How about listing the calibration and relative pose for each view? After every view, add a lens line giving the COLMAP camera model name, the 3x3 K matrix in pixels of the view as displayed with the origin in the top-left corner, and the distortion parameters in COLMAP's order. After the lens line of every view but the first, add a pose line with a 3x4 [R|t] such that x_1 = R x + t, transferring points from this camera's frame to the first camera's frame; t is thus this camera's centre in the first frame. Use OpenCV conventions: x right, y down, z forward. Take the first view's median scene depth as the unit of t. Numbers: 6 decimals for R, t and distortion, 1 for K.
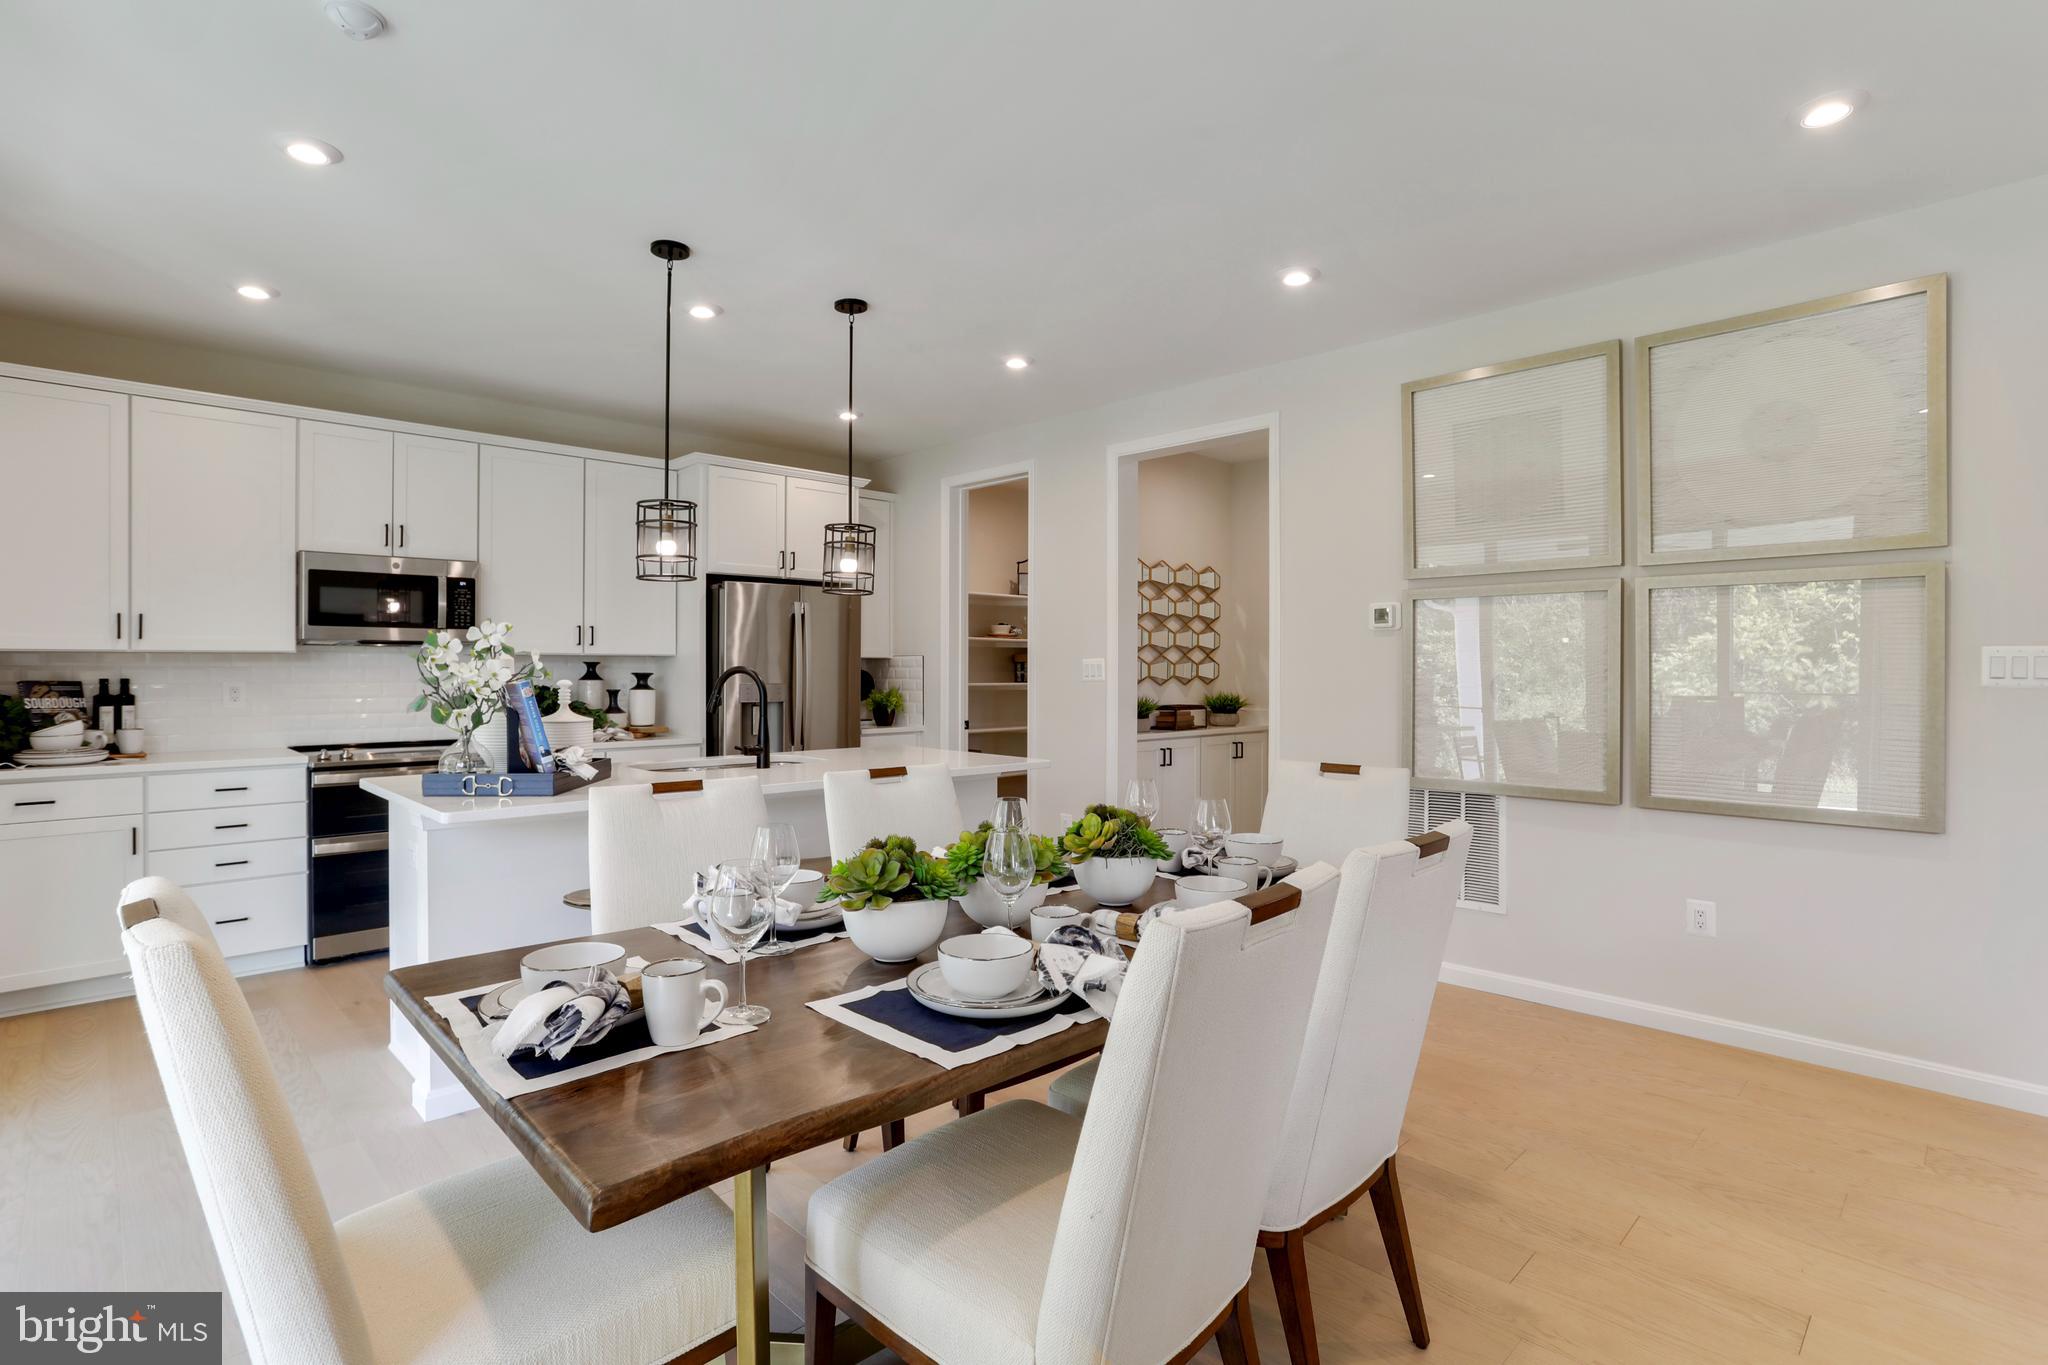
lens RADIAL K [[1004.7, 0, 1030.6], [0, 1004.7, 677.9], [0, 0, 1]] dist [-0.049497, 0.023597]
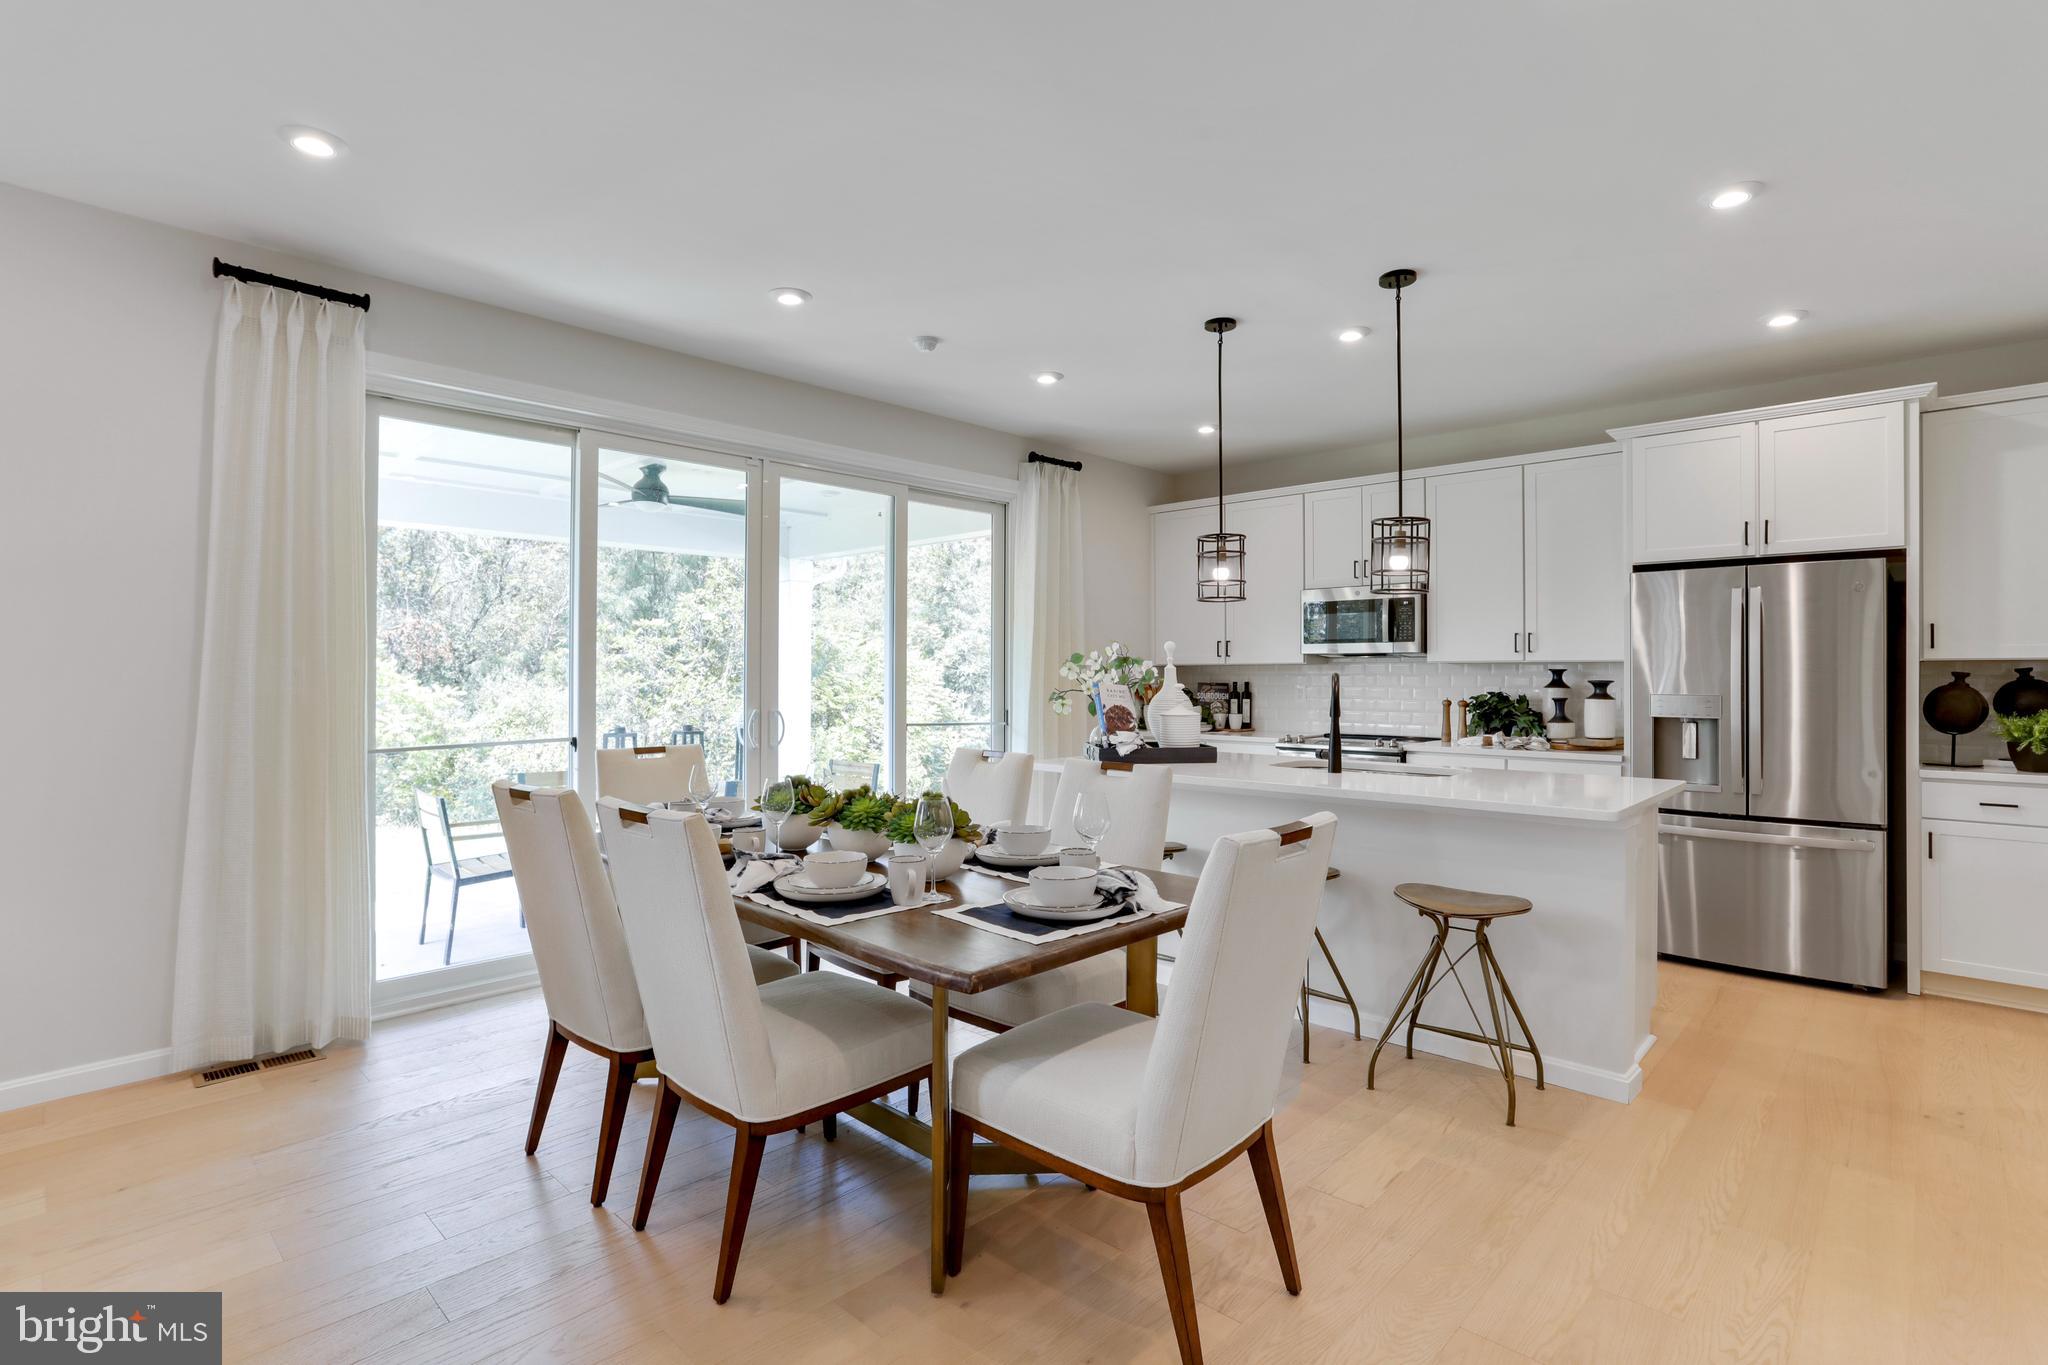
lens RADIAL K [[1004.7, 0, 1012.9], [0, 1004.7, 674.1], [0, 0, 1]] dist [-0.049497, 0.023597]
pose [[0.011517, -0.003095, -0.999929, 0.682294], [-0.012255, 0.999920, -0.003237, -0.001991], [0.999859, 0.012291, 0.011478, 0.603934]]
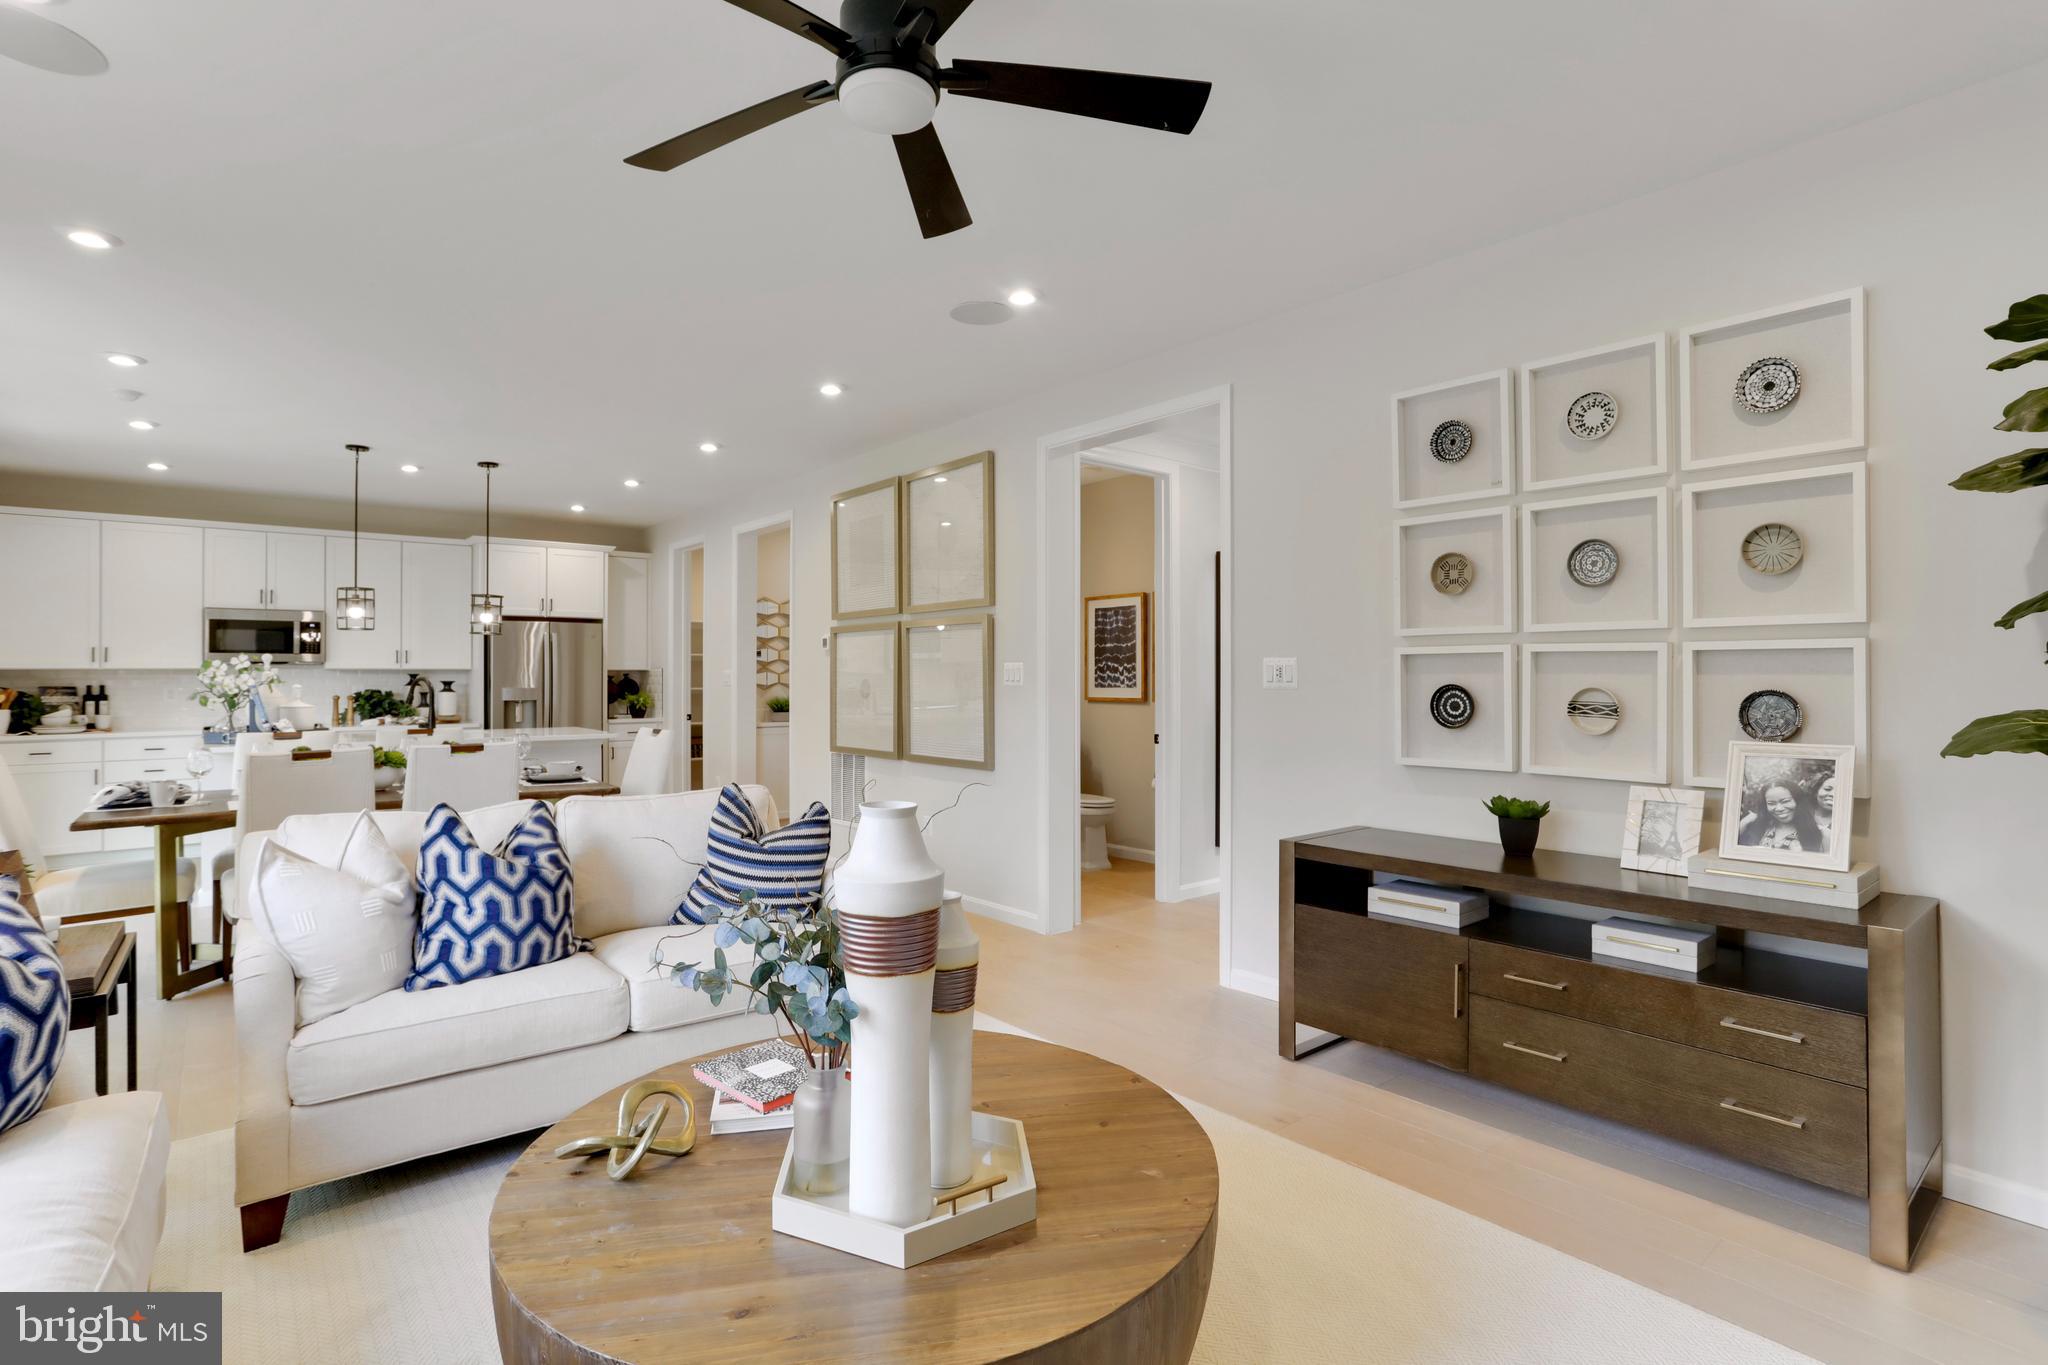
lens RADIAL K [[1004.7, 0, 1036.5], [0, 1004.7, 680.4], [0, 0, 1]] dist [-0.049497, 0.023597]
pose [[0.996623, -0.002931, -0.082057, 0.831960], [0.002482, 0.999981, -0.005568, 0.006059], [0.082072, 0.005346, 0.996612, -0.561727]]
